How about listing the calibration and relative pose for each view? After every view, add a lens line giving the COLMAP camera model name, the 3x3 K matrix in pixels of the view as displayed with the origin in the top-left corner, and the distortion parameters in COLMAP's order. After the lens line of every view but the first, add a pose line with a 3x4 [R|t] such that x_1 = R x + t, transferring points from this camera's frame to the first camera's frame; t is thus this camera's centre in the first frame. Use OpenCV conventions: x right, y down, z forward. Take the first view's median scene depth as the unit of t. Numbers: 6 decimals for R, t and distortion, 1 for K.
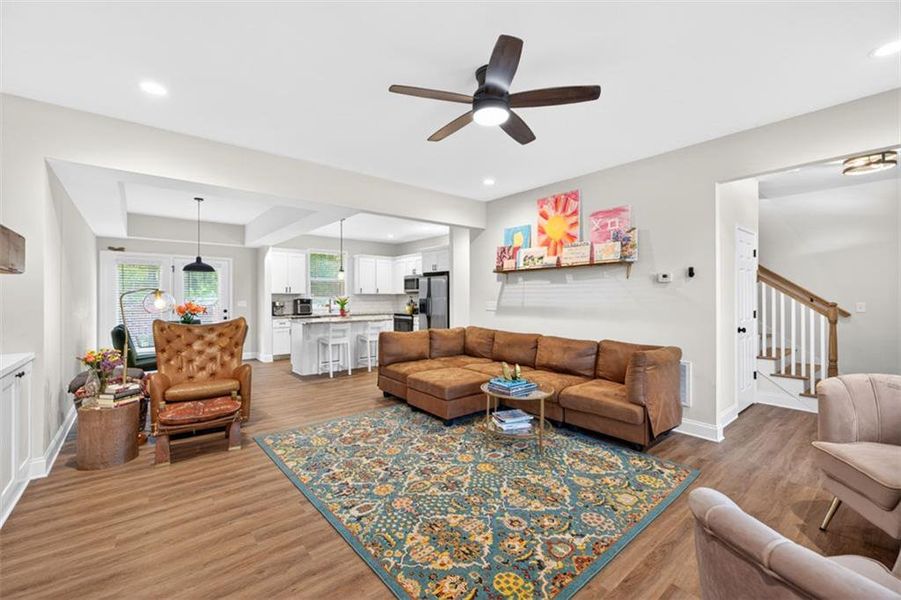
lens RADIAL K [[378.3, 0, 452.6], [0, 378.3, 294.0], [0, 0, 1]] dist [0.005748, -0.000260]
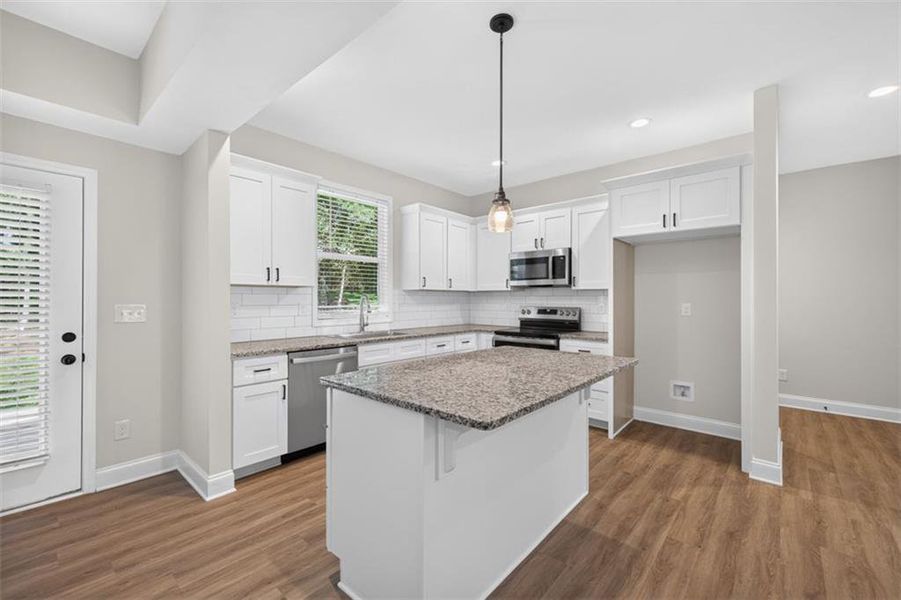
lens RADIAL K [[376.9, 0, 449.0], [0, 376.9, 294.7], [0, 0, 1]] dist [0.012746, -0.004467]
pose [[0.988460, 0.003096, 0.151449, -0.623755], [-0.002169, 0.999978, -0.006285, 0.021377], [-0.151465, 0.005884, 0.988445, 1.186679]]
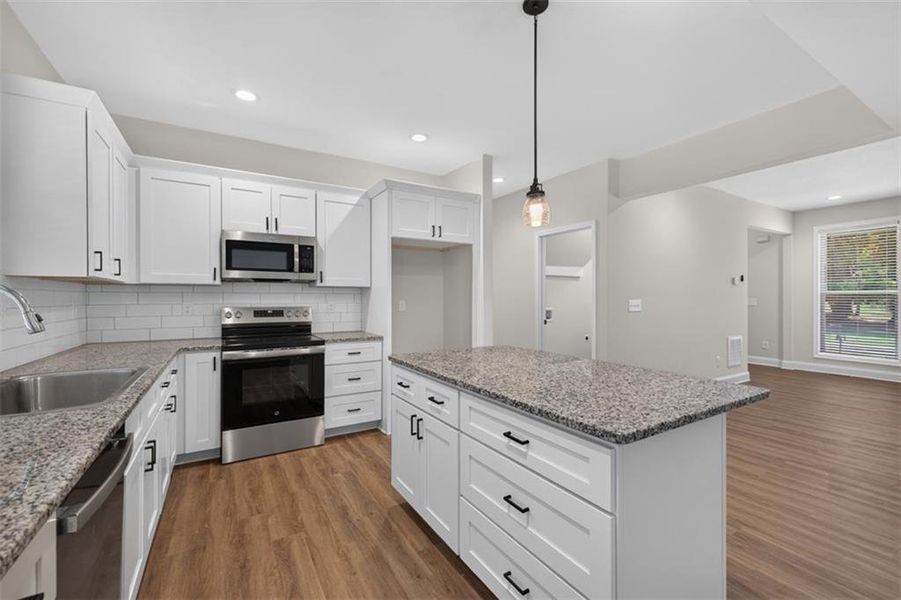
lens RADIAL K [[379.0, 0, 448.0], [0, 379.0, 297.6], [0, 0, 1]] dist [0.007792, -0.000347]
pose [[0.156243, 0.000786, 0.987718, -0.953986], [-0.005709, 0.999984, 0.000107, 0.024763], [-0.987702, -0.005656, 0.156245, 1.685996]]
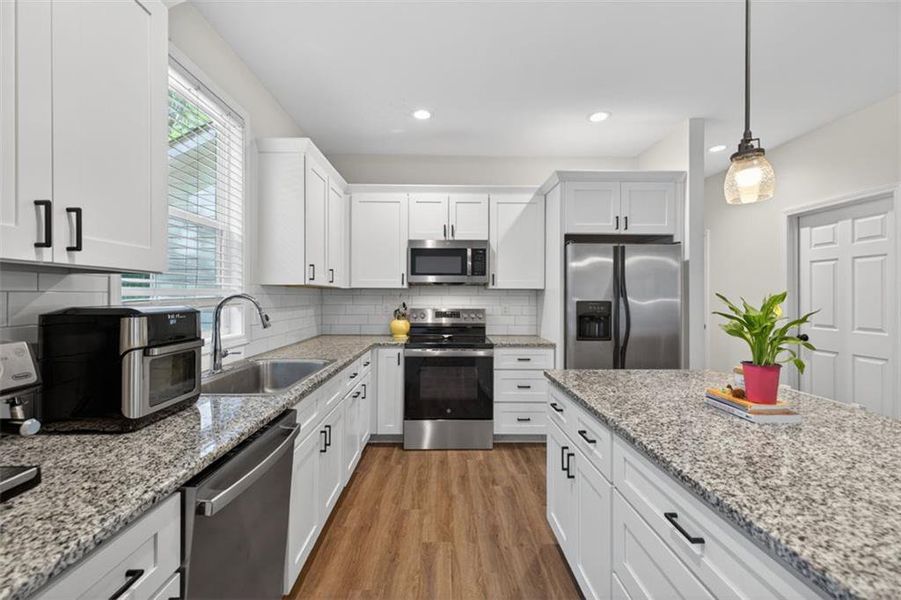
lens RADIAL K [[376.9, 0, 449.0], [0, 376.9, 294.7], [0, 0, 1]] dist [0.012746, -0.004467]
pose [[0.628291, 0.005931, 0.777956, -0.875397], [-0.009805, 0.999952, 0.000295, 0.014350], [-0.777916, -0.007813, 0.628319, 1.648241]]
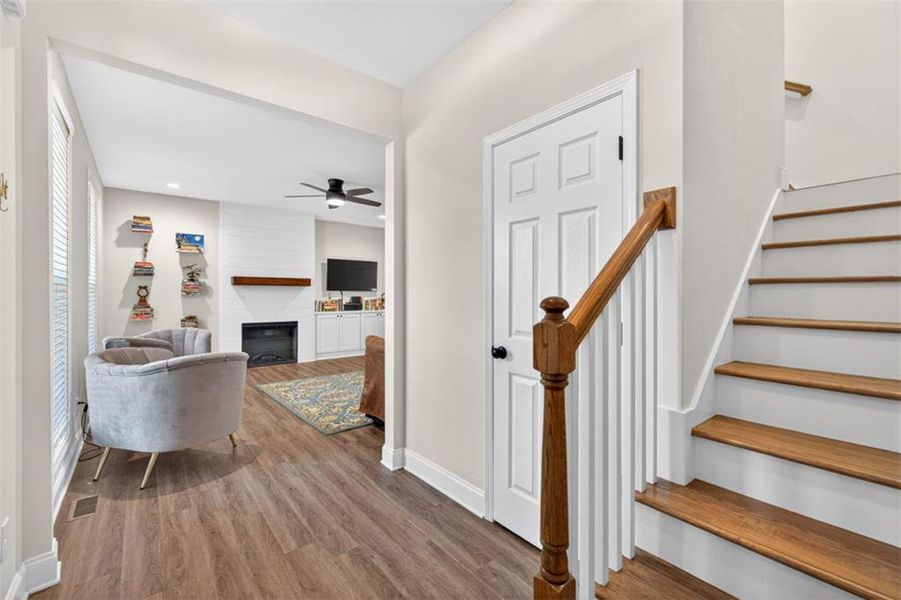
lens RADIAL K [[378.3, 0, 452.6], [0, 378.3, 294.0], [0, 0, 1]] dist [0.005748, -0.000260]
pose [[-0.003359, -0.000058, -0.999994, 1.258249], [0.005808, 0.999983, -0.000077, 0.019136], [0.999977, -0.005809, -0.003358, 0.956090]]
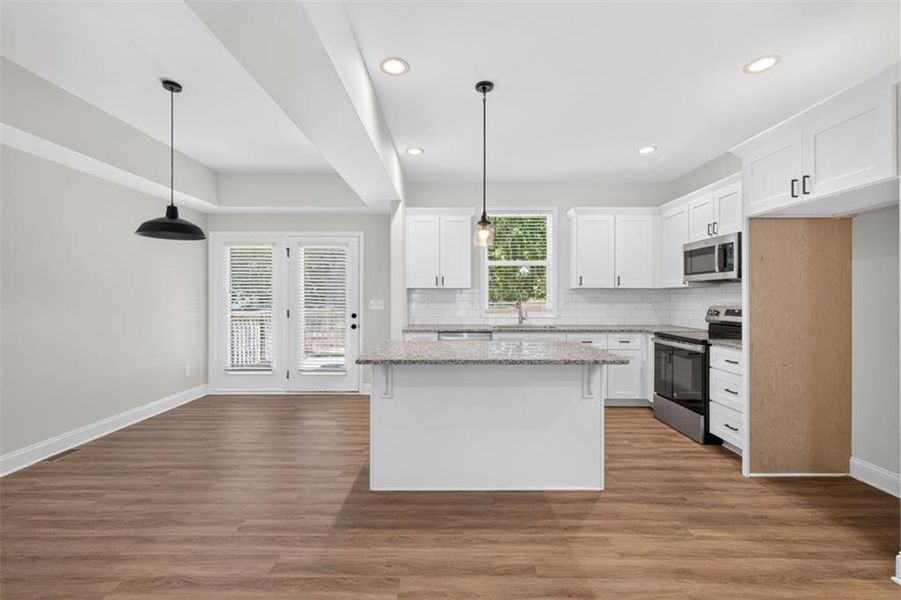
lens RADIAL K [[379.0, 0, 448.0], [0, 379.0, 297.6], [0, 0, 1]] dist [0.007792, -0.000347]
pose [[0.764818, 0.001917, -0.644243, -0.123485], [0.002496, 0.999979, 0.005938, 0.020621], [0.644241, -0.006149, 0.764798, 1.130016]]
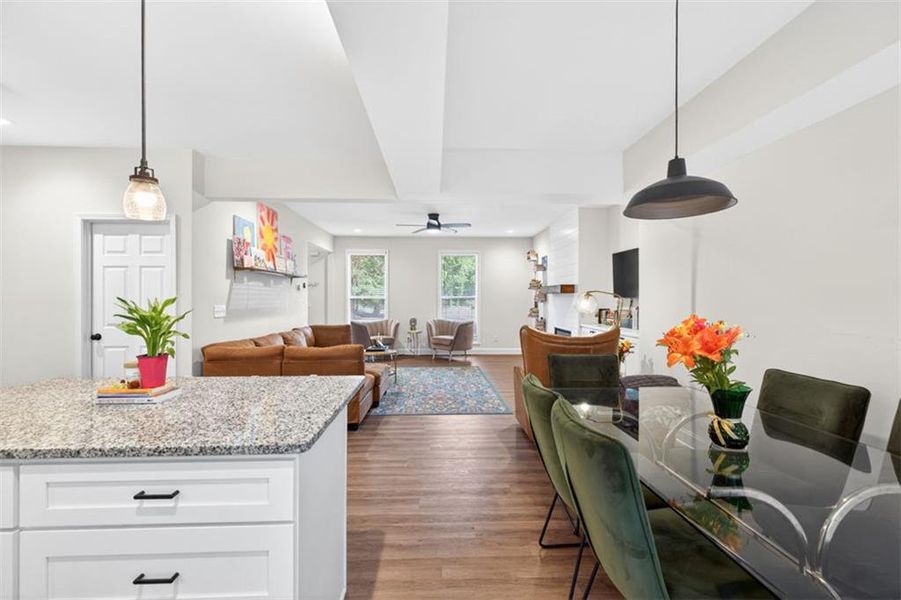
lens RADIAL K [[377.3, 0, 448.7], [0, 377.3, 299.4], [0, 0, 1]] dist [0.001581, 0.000079]
pose [[-0.788405, -0.000892, 0.615156, -0.935646], [-0.003608, 0.999988, -0.003174, 0.013116], [-0.615146, -0.004722, -0.788399, 1.758244]]
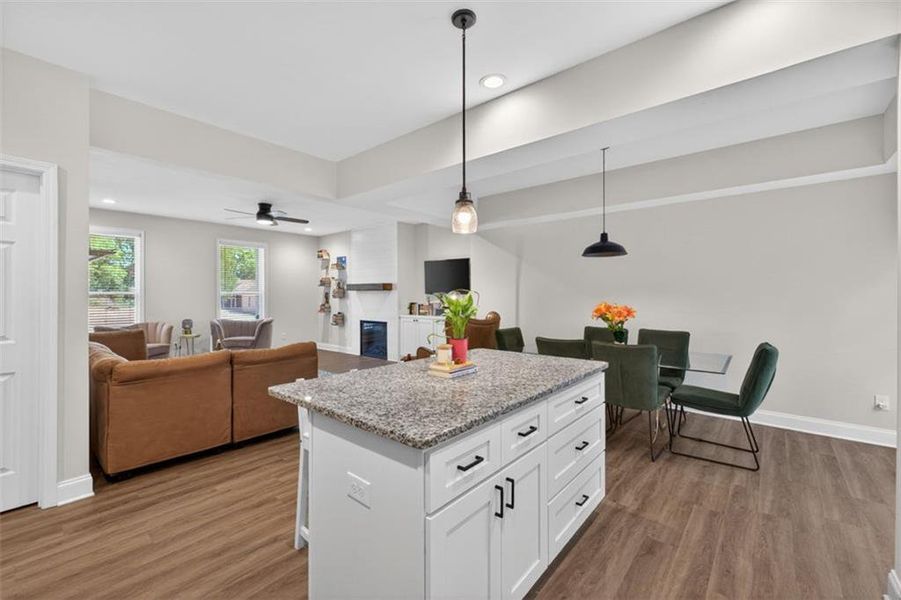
lens RADIAL K [[376.9, 0, 449.0], [0, 376.9, 294.7], [0, 0, 1]] dist [0.012746, -0.004467]
pose [[-0.985988, 0.001473, -0.166812, -0.387655], [0.002850, 0.999964, -0.008020, 0.017324], [0.166794, -0.008383, -0.985956, 2.112000]]
